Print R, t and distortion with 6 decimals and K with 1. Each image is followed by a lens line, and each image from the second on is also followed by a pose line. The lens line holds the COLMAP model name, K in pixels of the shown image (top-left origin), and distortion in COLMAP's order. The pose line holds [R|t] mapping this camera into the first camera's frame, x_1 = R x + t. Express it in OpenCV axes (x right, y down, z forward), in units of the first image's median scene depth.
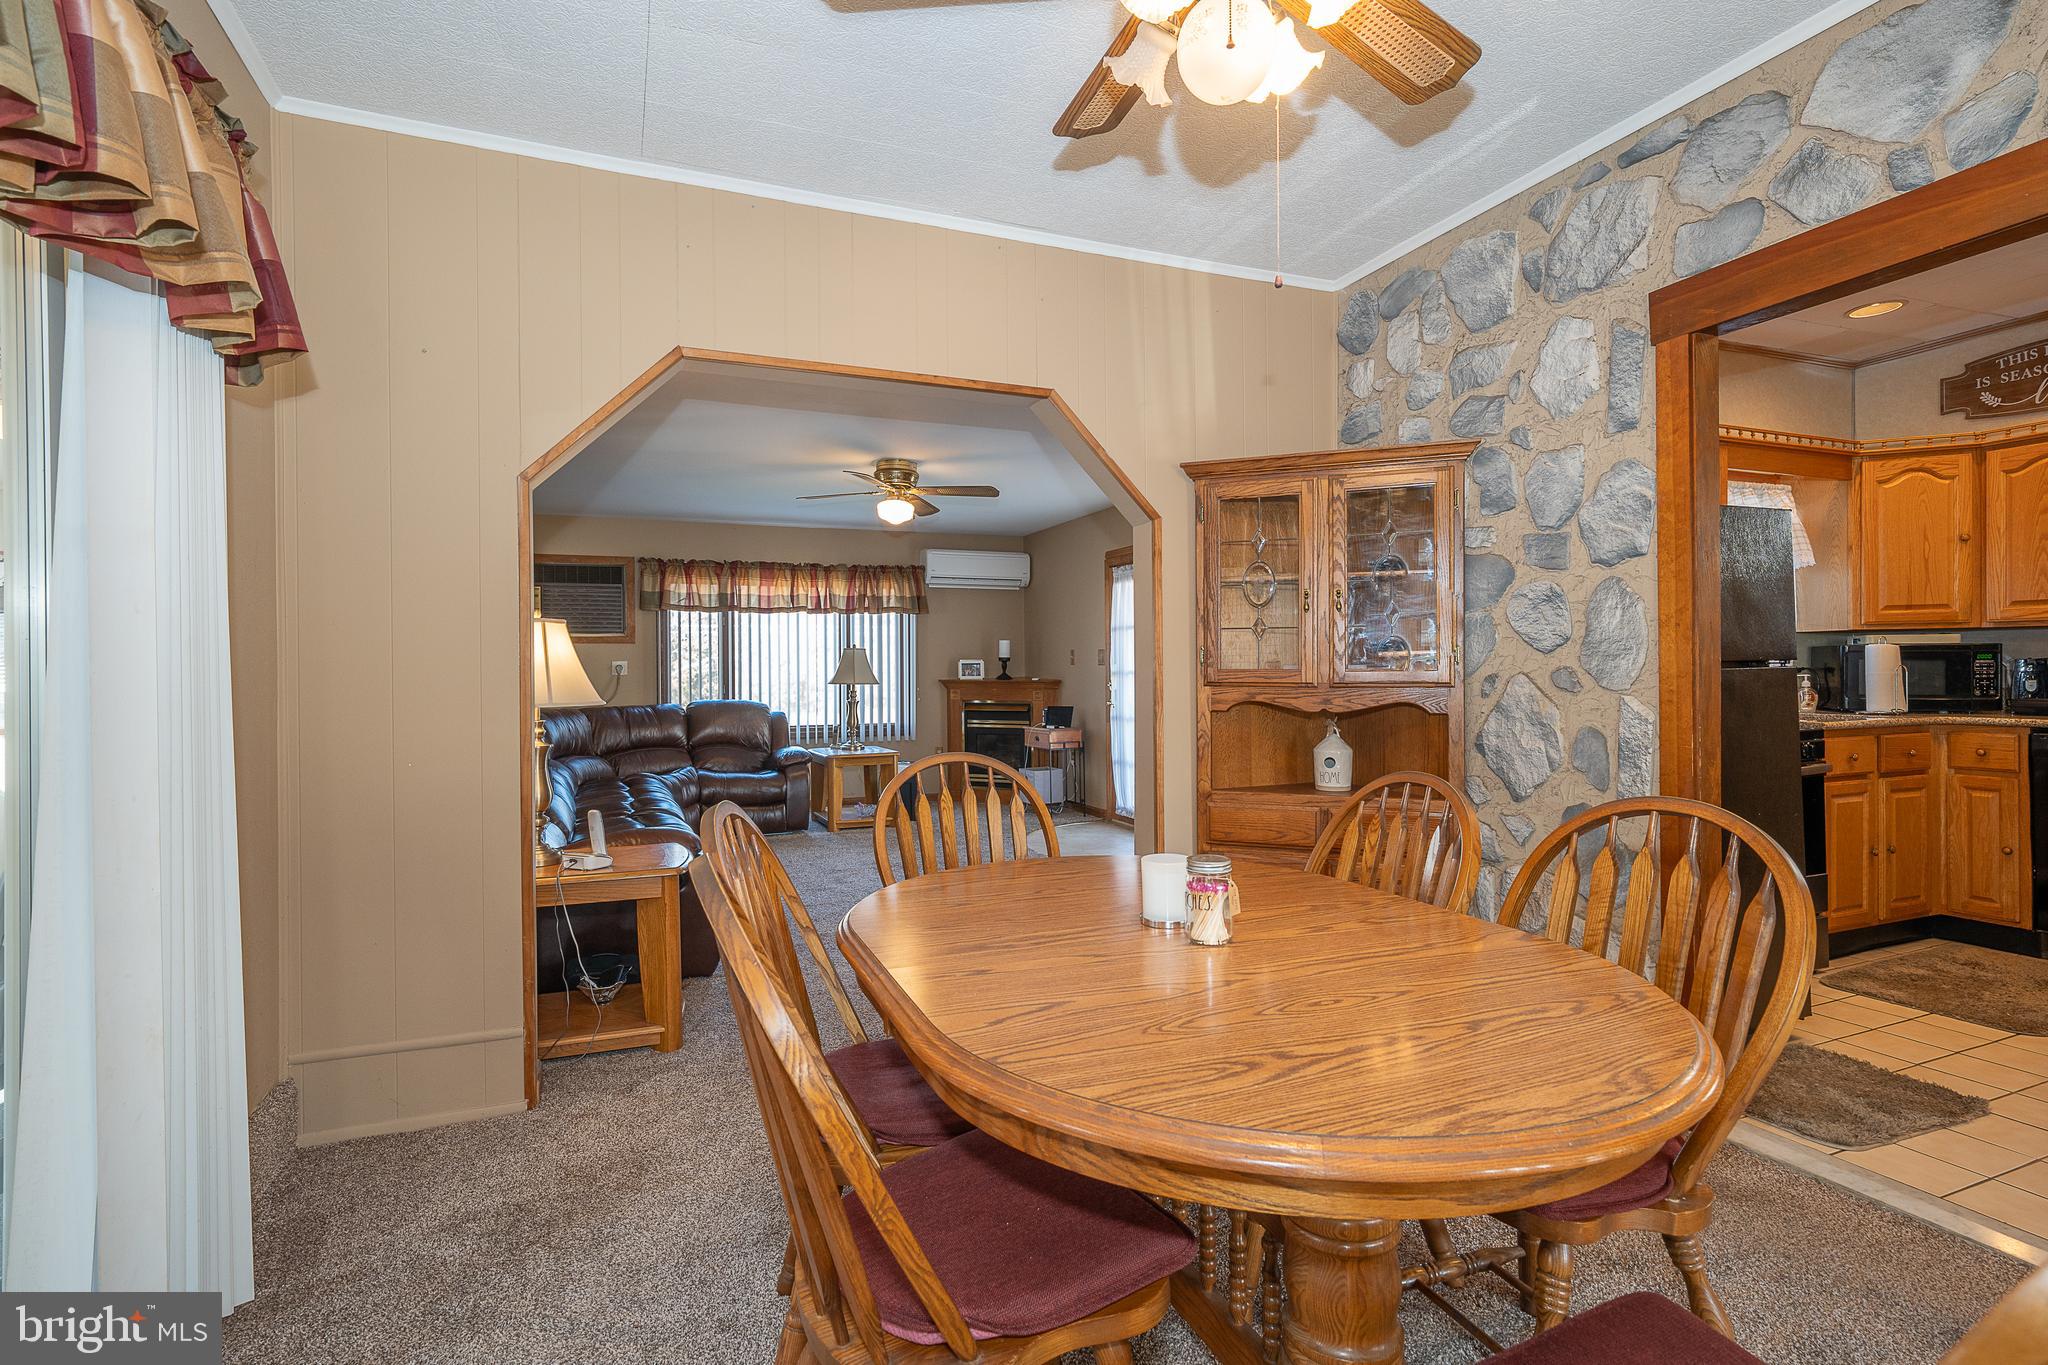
lens RADIAL K [[971.9, 0, 1031.0], [0, 971.9, 673.8], [0, 0, 1]] dist [-0.000045, 0.006617]
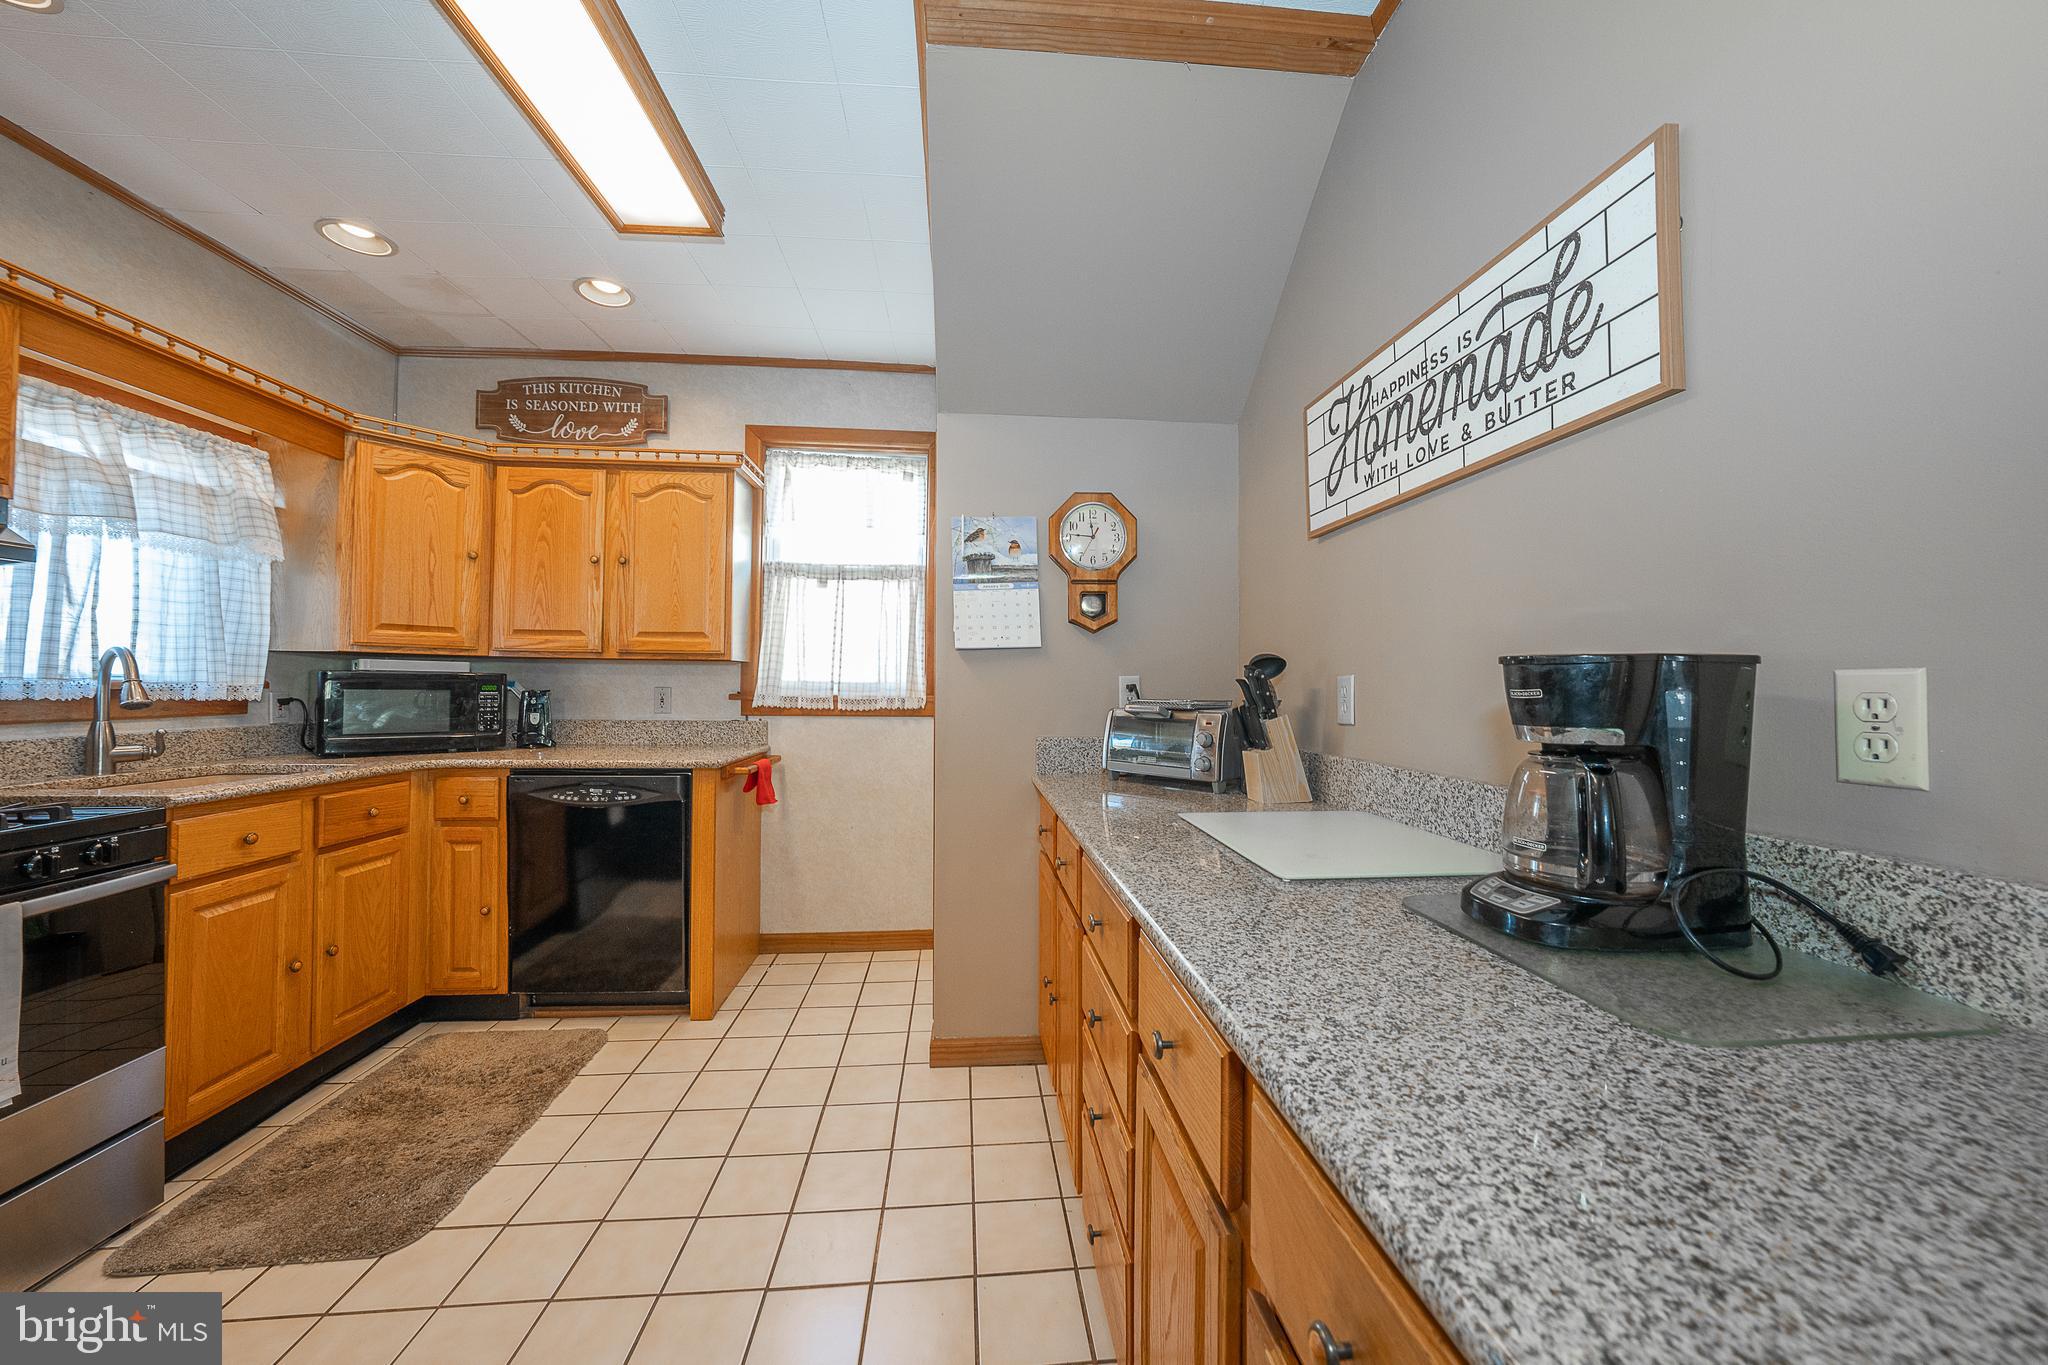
lens RADIAL K [[705.1, 0, 1025.8], [0, 705.1, 675.7], [0, 0, 1]] dist [-0.030848, 0.006703]
pose [[0.306065, 0.025102, 0.951680, 0.510203], [-0.006566, 0.999684, -0.024256, -0.016722], [-0.951988, 0.001176, 0.306133, 0.323383]]
